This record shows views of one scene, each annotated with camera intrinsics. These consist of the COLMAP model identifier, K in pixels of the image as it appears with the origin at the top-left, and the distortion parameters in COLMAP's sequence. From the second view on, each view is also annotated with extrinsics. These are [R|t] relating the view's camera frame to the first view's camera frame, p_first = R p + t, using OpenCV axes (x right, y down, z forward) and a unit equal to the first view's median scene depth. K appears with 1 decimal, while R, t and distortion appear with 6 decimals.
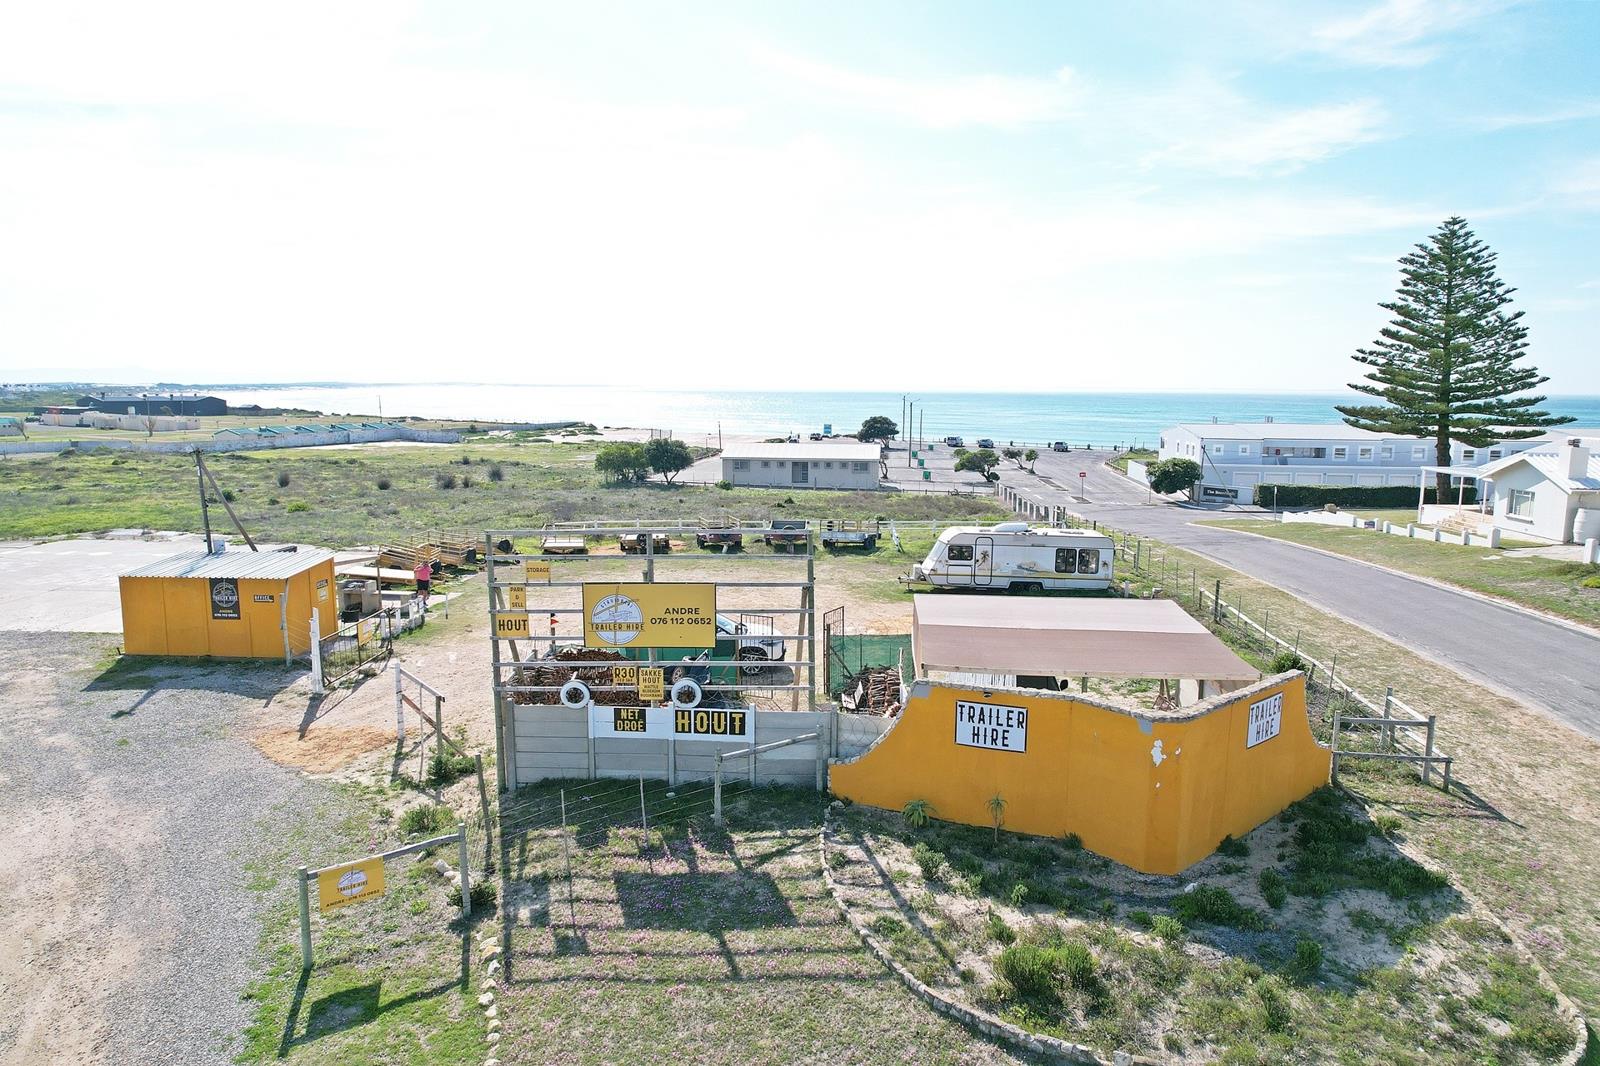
lens RADIAL K [[1027.0, 0, 800.0], [0, 1027.0, 533.0], [0, 0, 1]] dist [-0.076769, 0.071376]
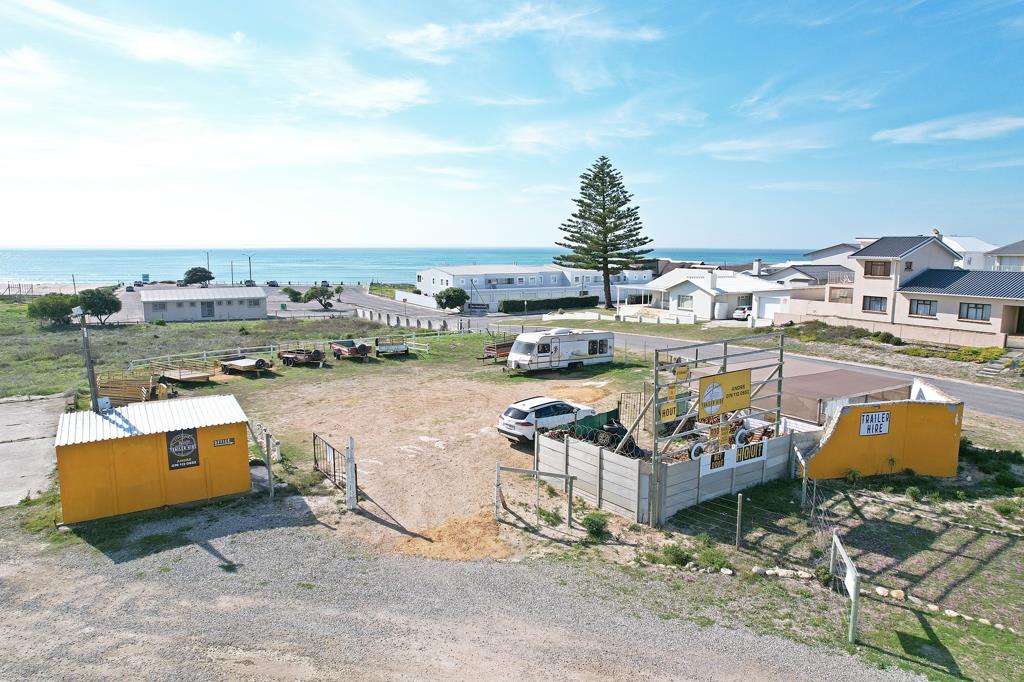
lens RADIAL K [[659.7, 0, 507.7], [0, 659.7, 335.4], [0, 0, 1]] dist [-0.083708, 0.071340]
pose [[0.812484, -0.081057, 0.577321, -0.630295], [0.083397, 0.996262, 0.022509, -0.038234], [-0.576987, 0.029859, 0.816207, 0.222895]]
